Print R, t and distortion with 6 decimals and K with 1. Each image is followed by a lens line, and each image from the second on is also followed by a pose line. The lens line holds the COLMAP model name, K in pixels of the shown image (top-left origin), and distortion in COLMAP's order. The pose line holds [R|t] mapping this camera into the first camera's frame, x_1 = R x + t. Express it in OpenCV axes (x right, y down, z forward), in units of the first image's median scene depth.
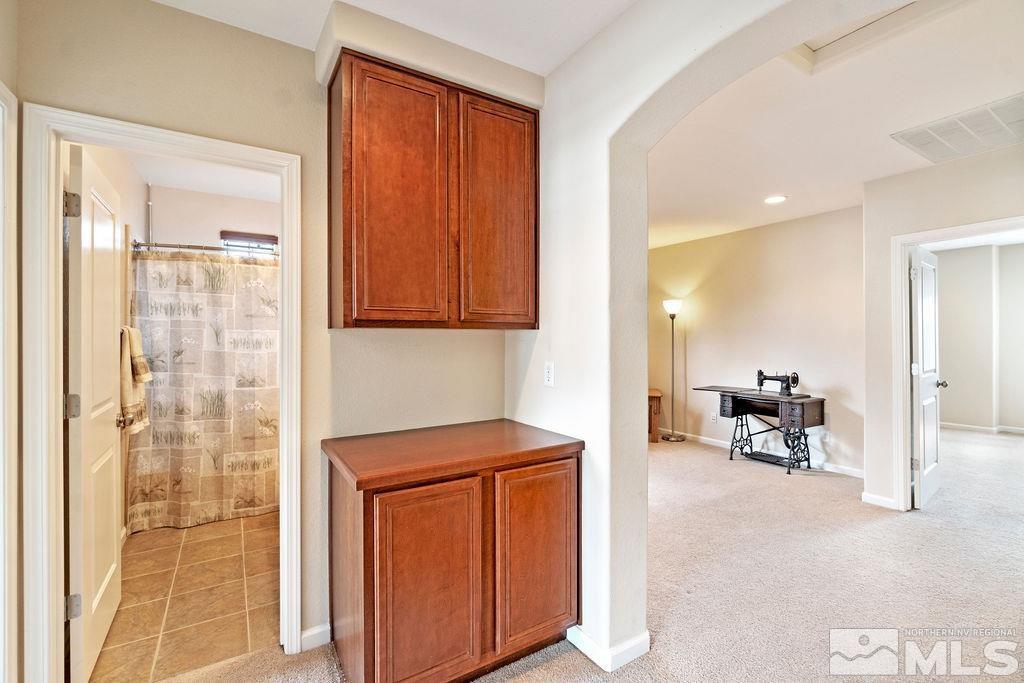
lens RADIAL K [[444.5, 0, 511.0], [0, 444.5, 340.8], [0, 0, 1]] dist [-0.012669, 0.002623]
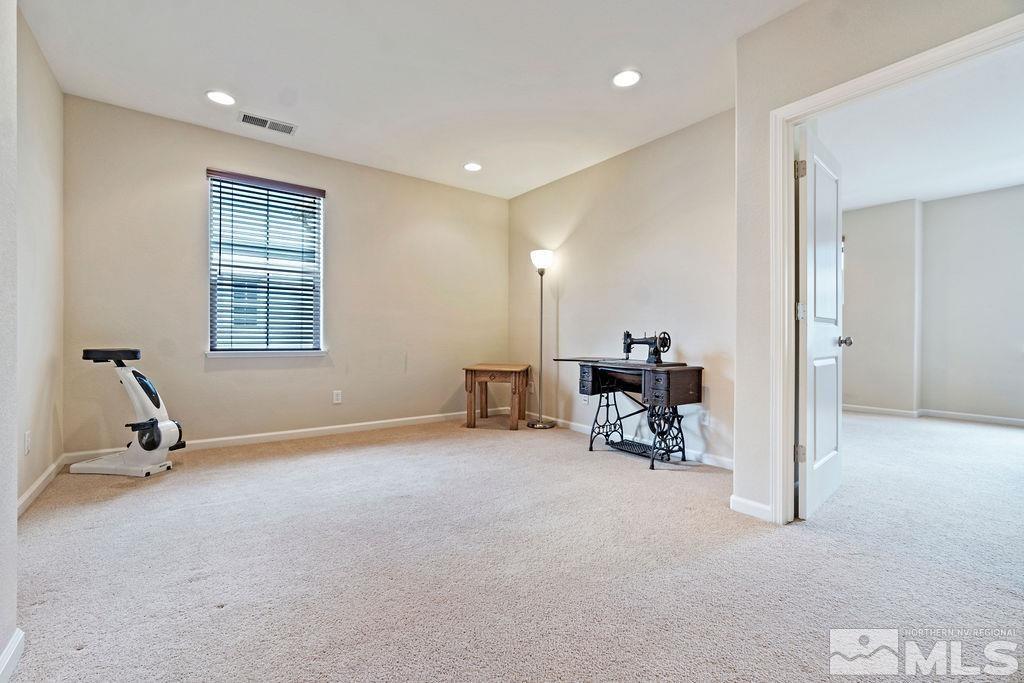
lens RADIAL K [[444.5, 0, 508.1], [0, 444.5, 339.2], [0, 0, 1]] dist [-0.012669, 0.002623]
pose [[0.996591, 0.009950, 0.081896, 0.386838], [-0.010428, 0.999931, 0.005416, 0.099994], [-0.081836, -0.006252, 0.996626, 0.339595]]
